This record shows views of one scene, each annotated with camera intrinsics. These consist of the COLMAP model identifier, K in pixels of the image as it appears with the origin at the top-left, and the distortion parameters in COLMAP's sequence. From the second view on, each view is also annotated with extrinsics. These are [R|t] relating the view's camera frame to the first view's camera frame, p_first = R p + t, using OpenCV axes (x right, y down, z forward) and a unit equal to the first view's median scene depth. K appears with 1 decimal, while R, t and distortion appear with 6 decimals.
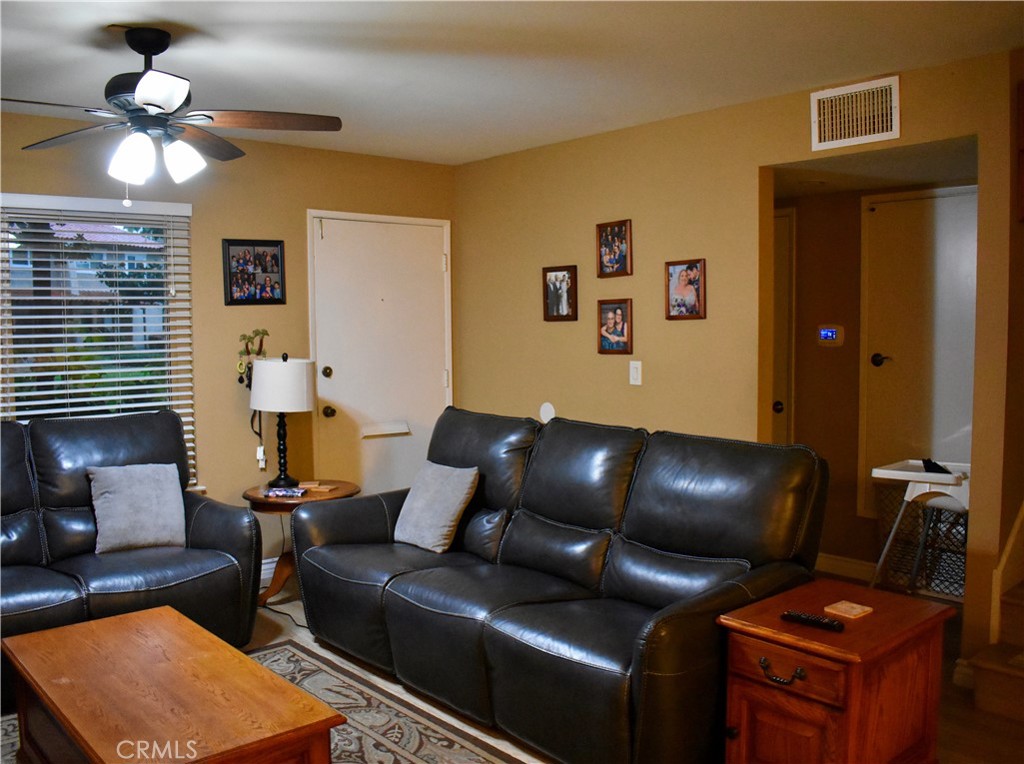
lens RADIAL K [[894.8, 0, 517.6], [0, 894.8, 377.6], [0, 0, 1]] dist [-0.095471, 0.017375]
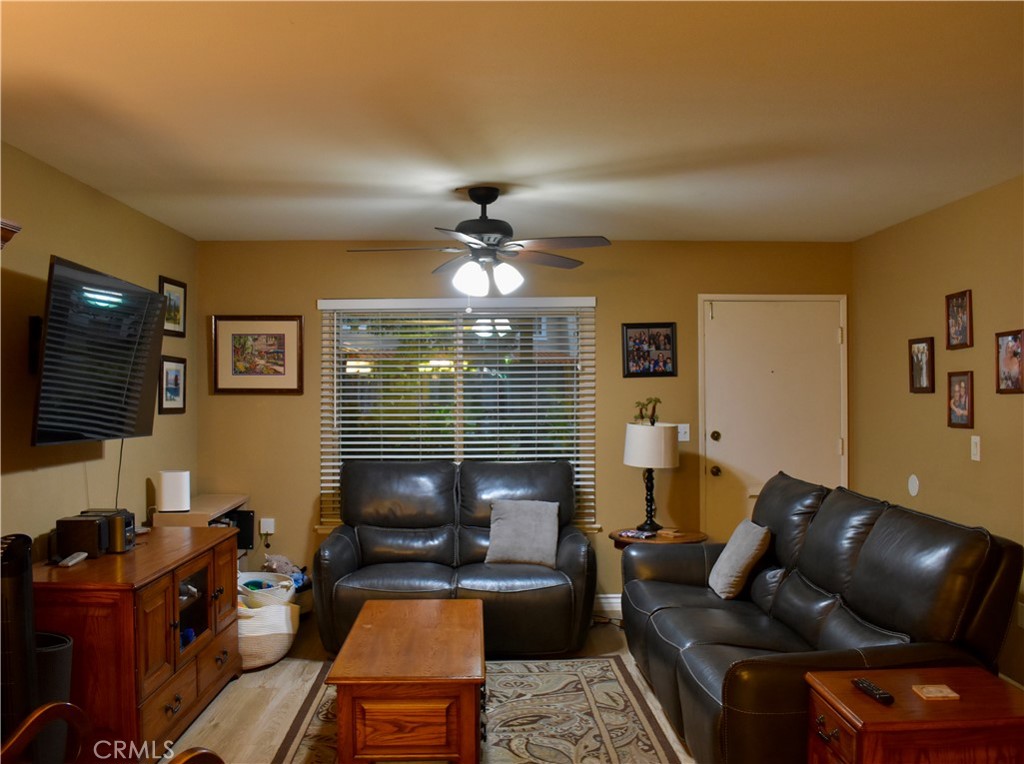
lens RADIAL K [[894.8, 0, 514.6], [0, 894.8, 378.9], [0, 0, 1]] dist [-0.095471, 0.017375]
pose [[0.771440, -0.000824, -0.636301, 0.361622], [-0.042095, 0.997742, -0.052328, -0.010022], [0.634908, 0.067153, 0.769664, -0.044275]]
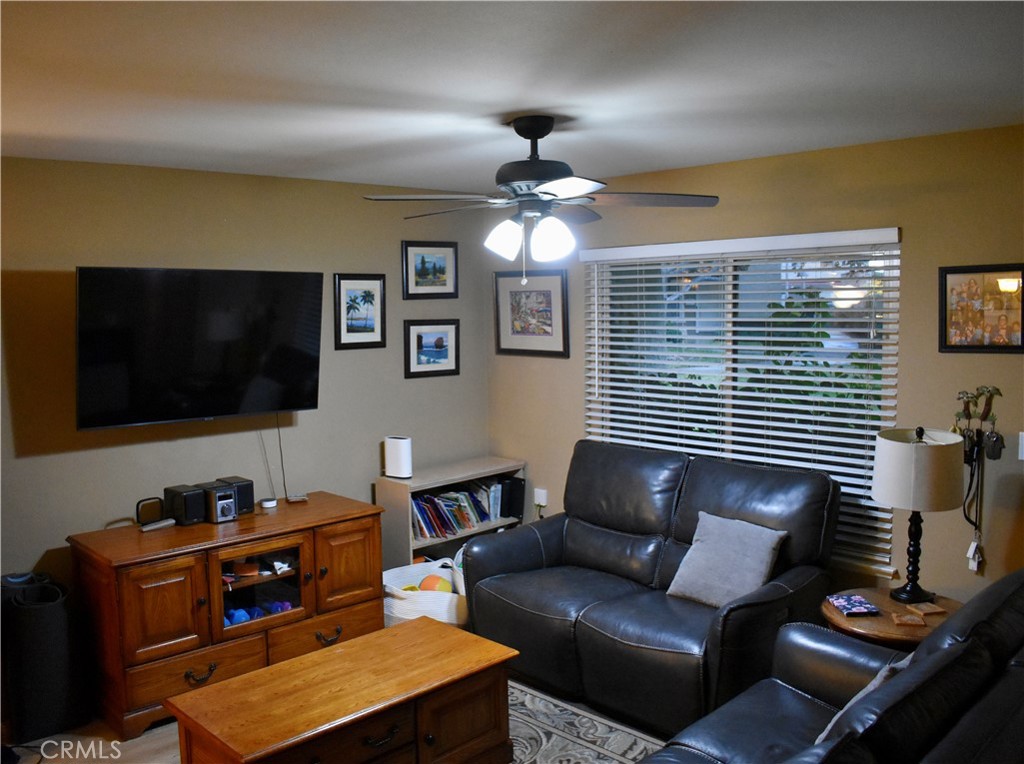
lens RADIAL K [[894.8, 0, 505.8], [0, 894.8, 376.5], [0, 0, 1]] dist [-0.095471, 0.017375]
pose [[0.036990, 0.097209, -0.994576, 0.454522], [-0.043733, 0.994461, 0.095571, -0.125843], [0.998358, 0.039961, 0.041037, 0.630453]]
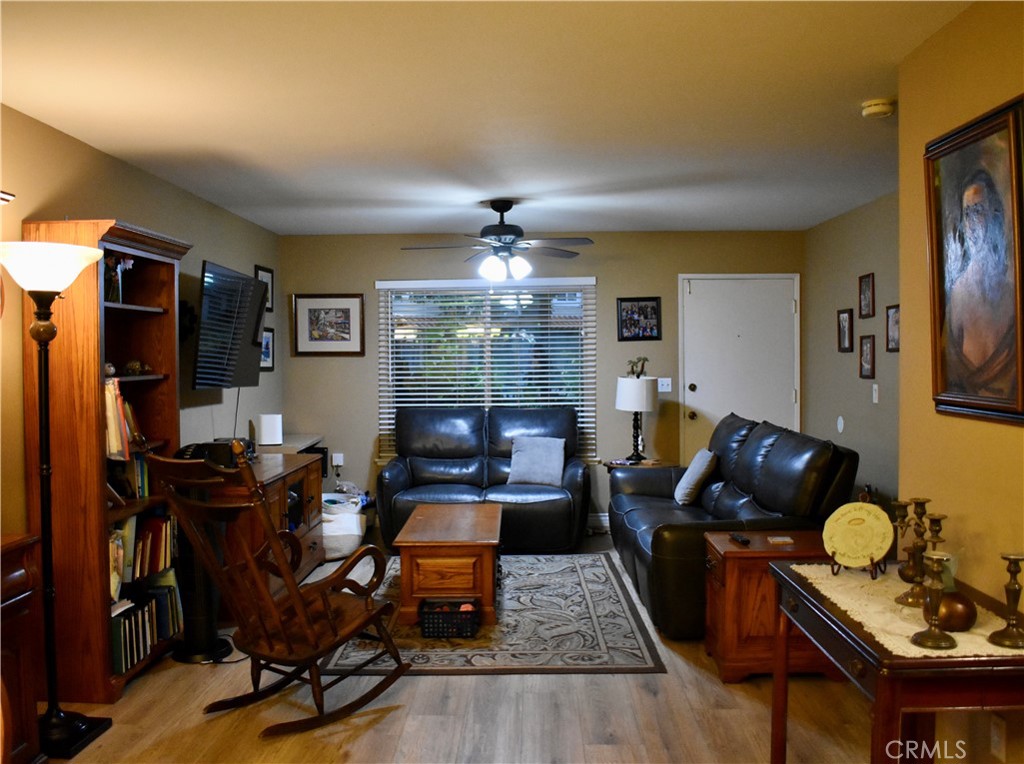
lens RADIAL K [[894.8, 0, 522.3], [0, 894.8, 378.4], [0, 0, 1]] dist [-0.095471, 0.017375]
pose [[0.747587, 0.020266, -0.663854, 0.612982], [-0.038220, 0.999191, -0.012538, 0.008556], [0.663063, 0.034746, 0.747757, -0.279776]]
